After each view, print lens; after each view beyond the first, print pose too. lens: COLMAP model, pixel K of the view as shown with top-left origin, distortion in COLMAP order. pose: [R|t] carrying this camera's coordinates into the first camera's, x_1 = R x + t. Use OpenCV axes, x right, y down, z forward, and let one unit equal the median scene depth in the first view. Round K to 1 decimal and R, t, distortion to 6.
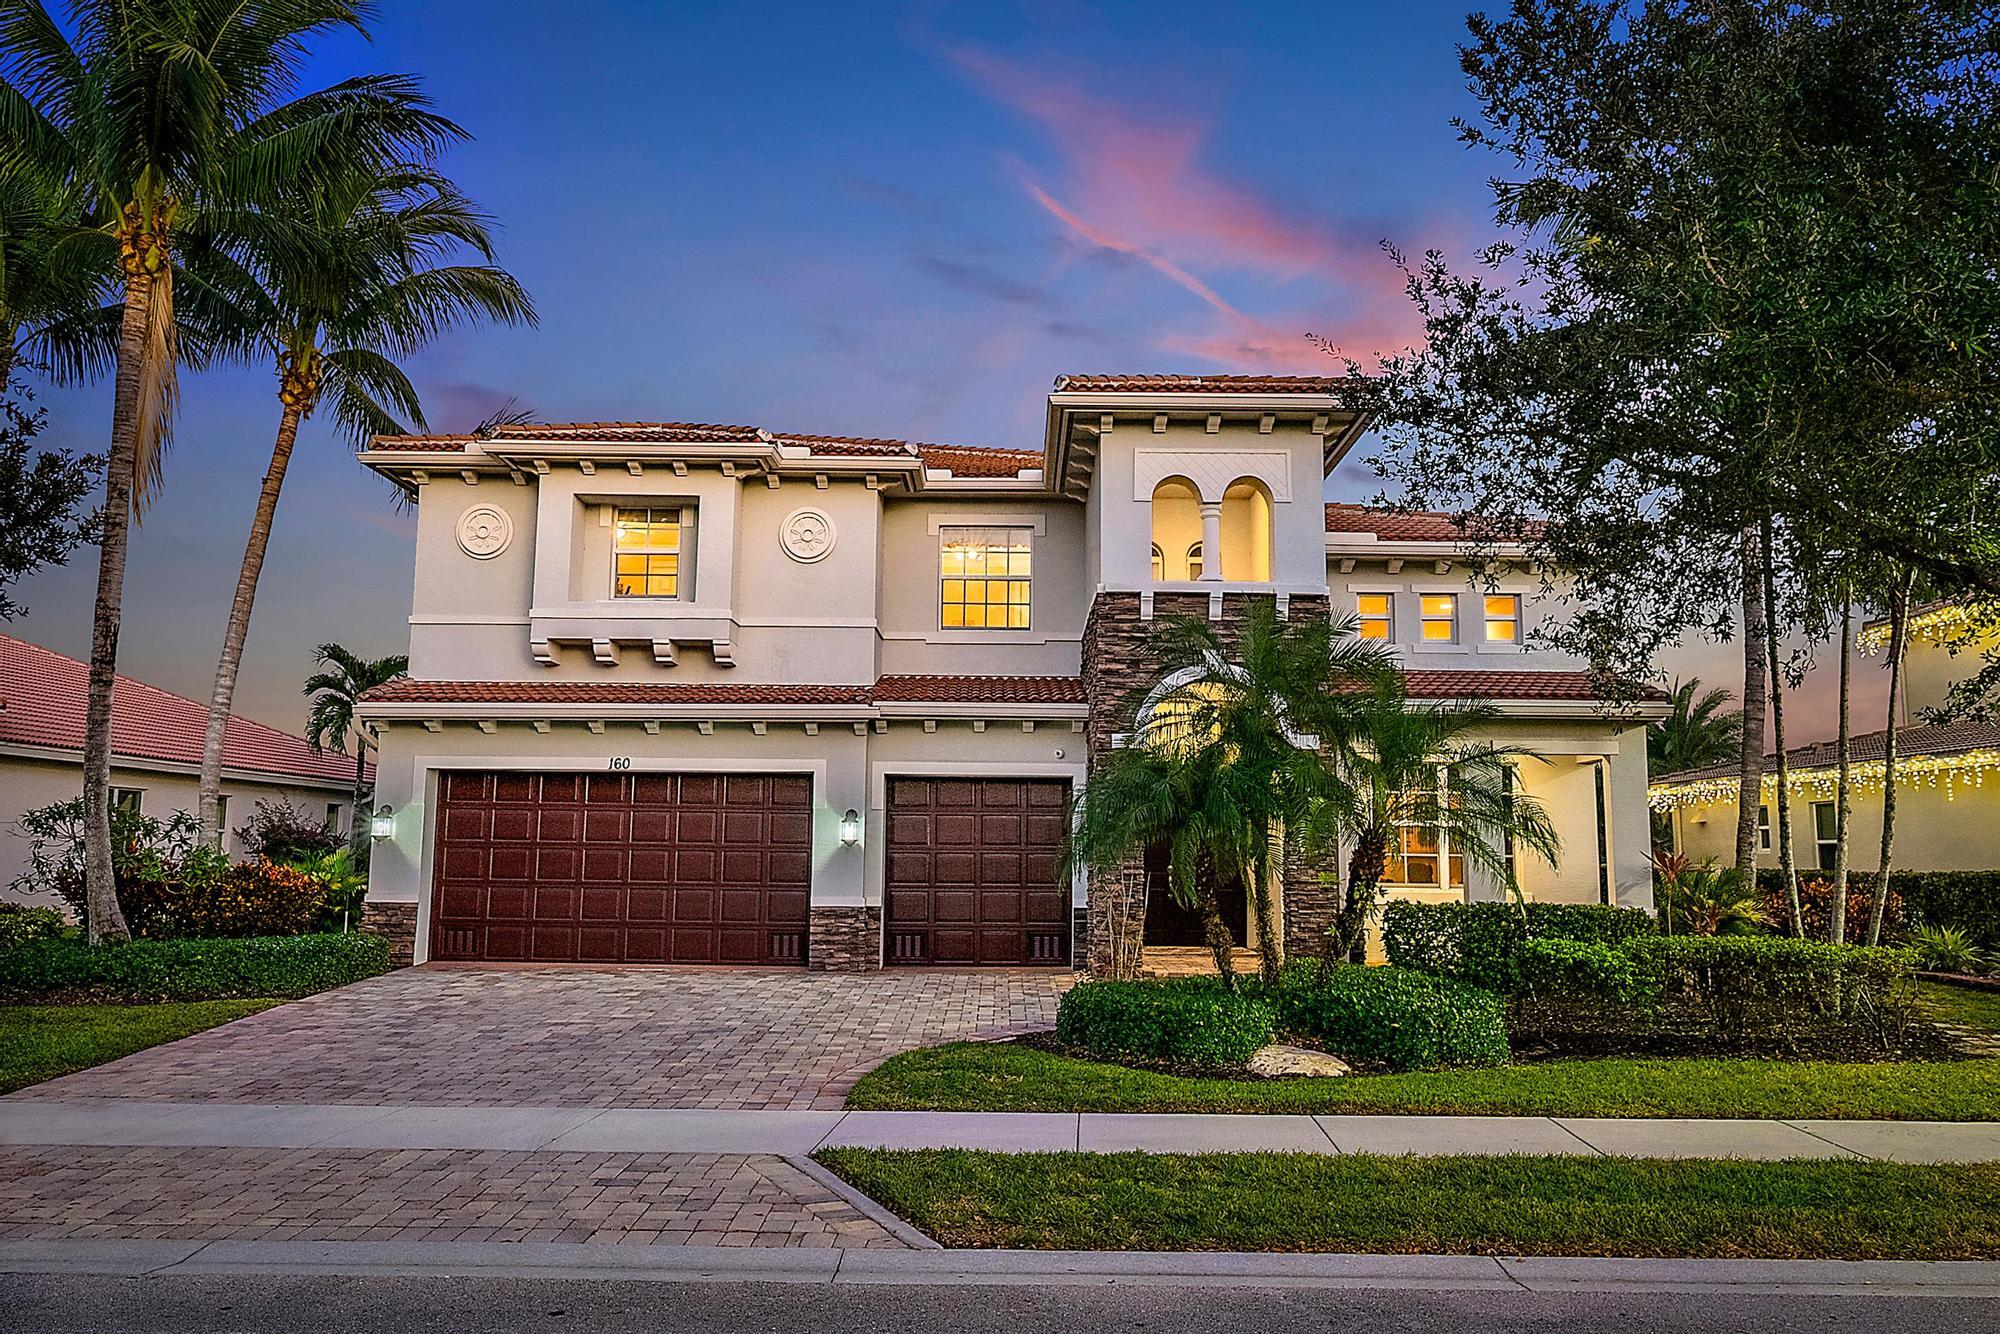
lens RADIAL K [[1533.3, 0, 1000.0], [0, 1533.3, 667.0], [0, 0, 1]] dist [0.003103, 0.002844]
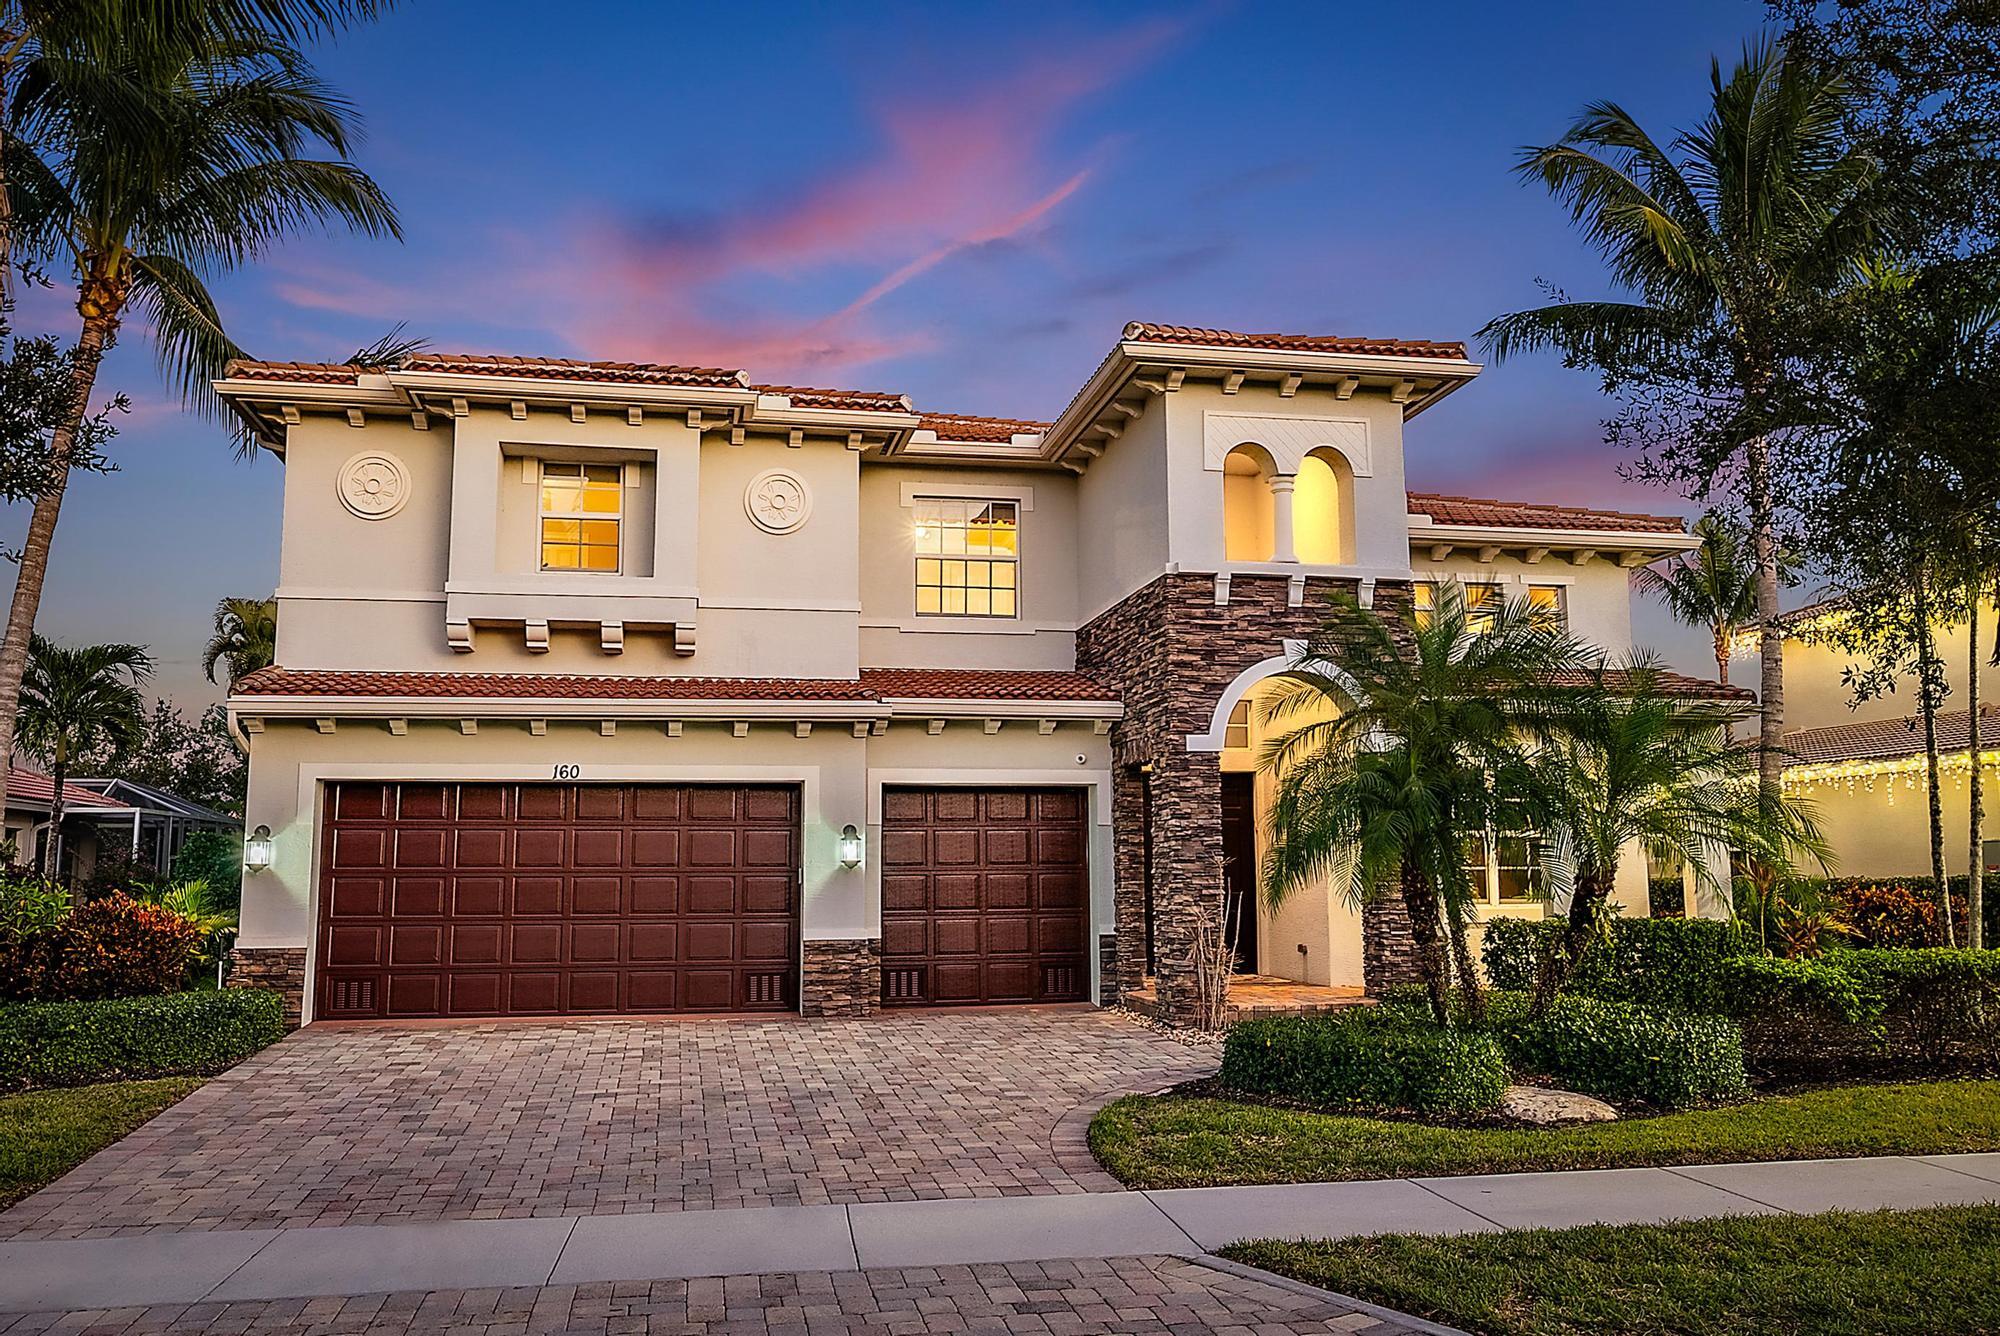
lens RADIAL K [[1652.7, 0, 998.7], [0, 1652.7, 663.5], [0, 0, 1]] dist [0.002948, 0.004457]
pose [[0.979901, 0.009093, 0.199276, -0.196087], [-0.007886, 0.999945, -0.006851, 0.009198], [-0.199327, 0.005142, 0.979919, 0.086371]]
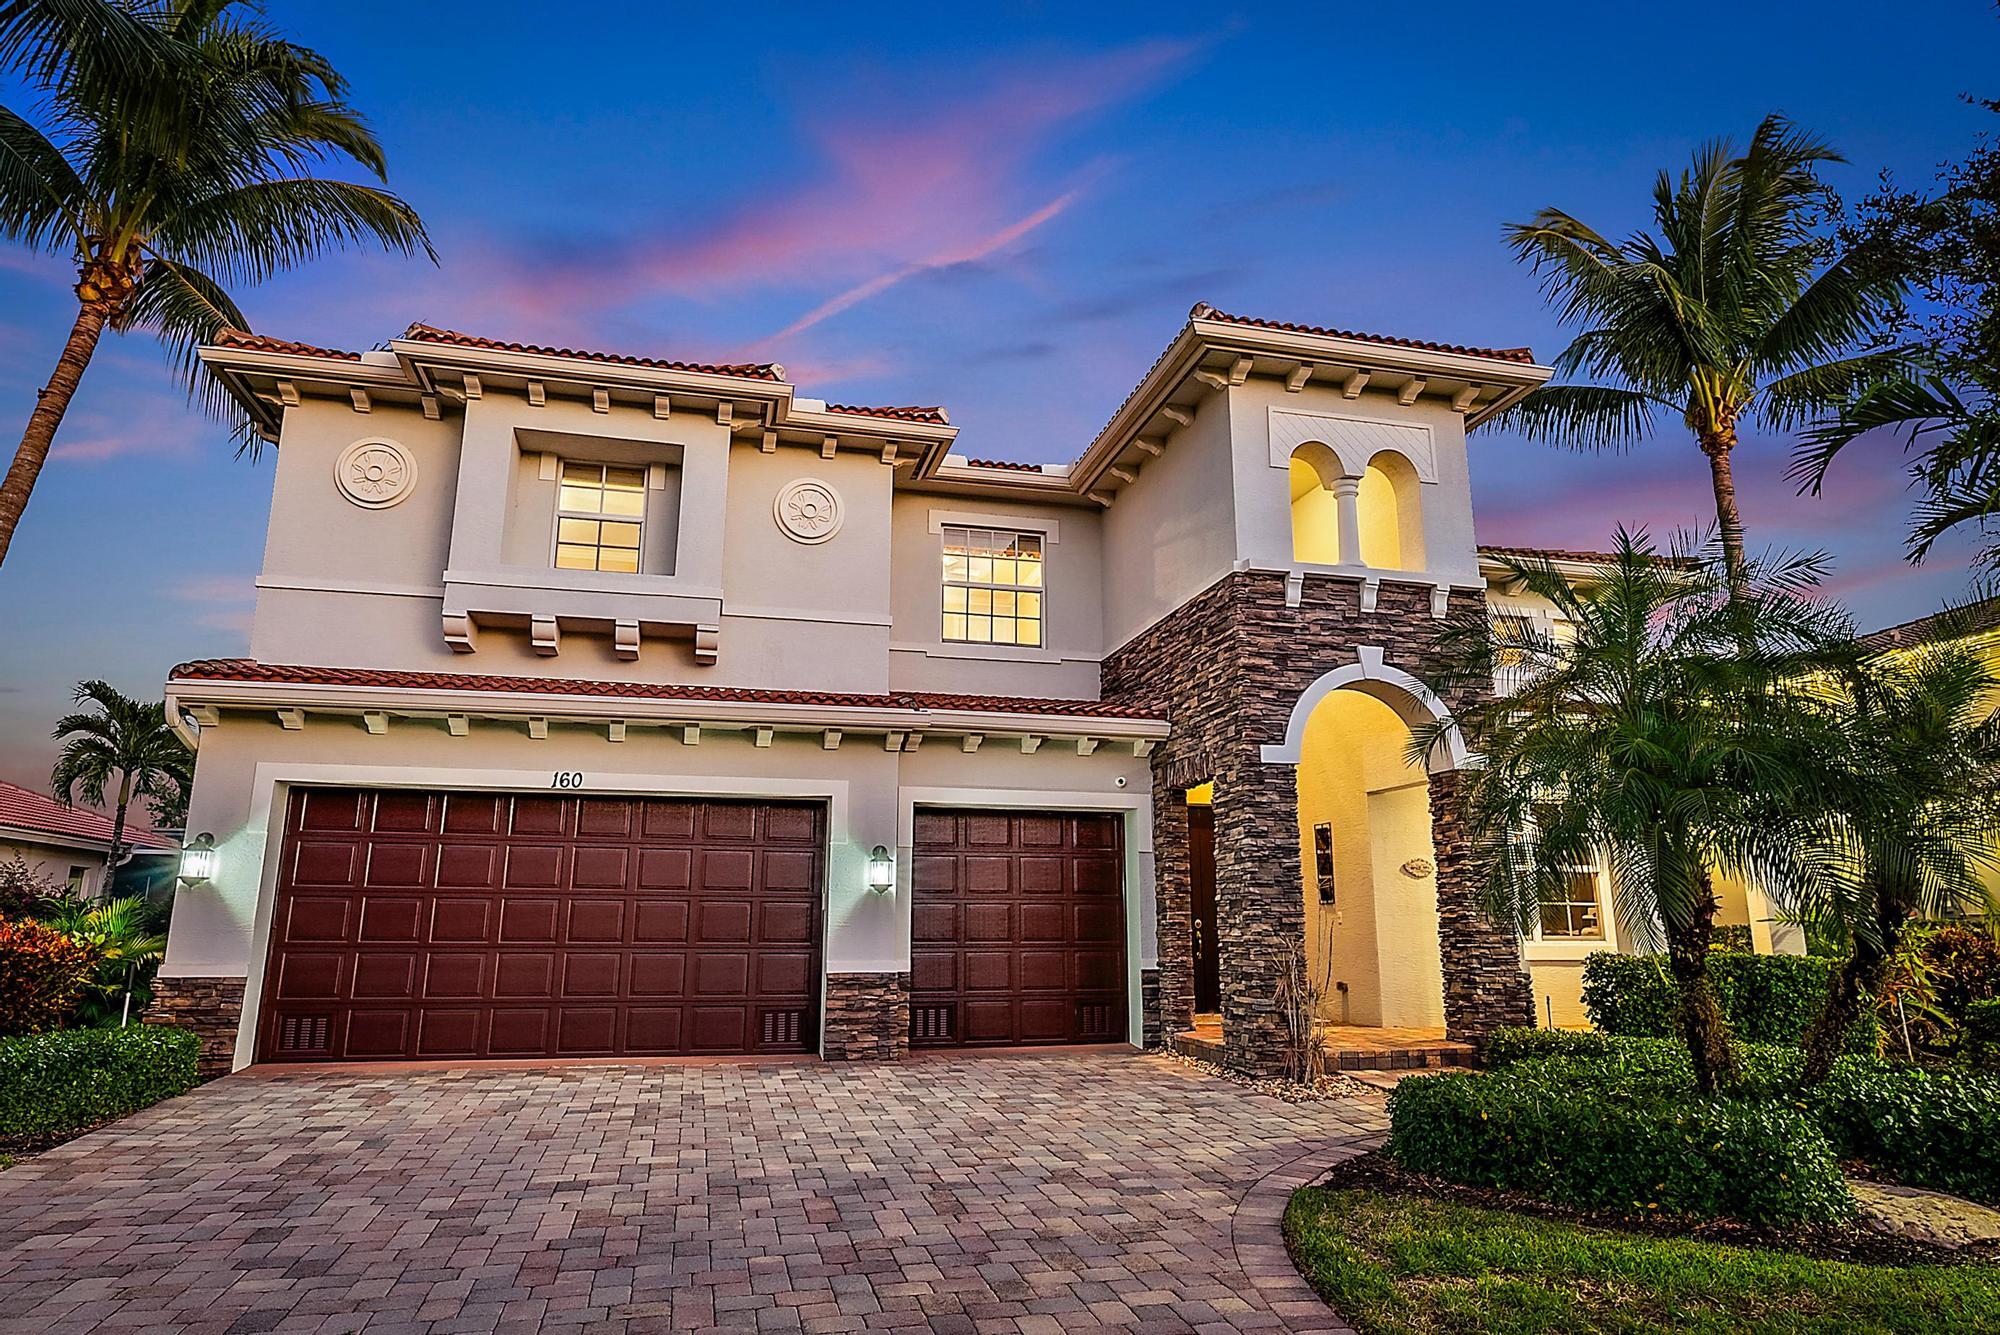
lens RADIAL K [[1190.5, 0, 995.7], [0, 1190.5, 664.1], [0, 0, 1]] dist [-0.000988, -0.000930]
pose [[0.968171, 0.046975, 0.245843, -0.189964], [-0.022546, 0.994605, -0.101255, 0.060171], [-0.249273, 0.092489, 0.964007, 0.387786]]
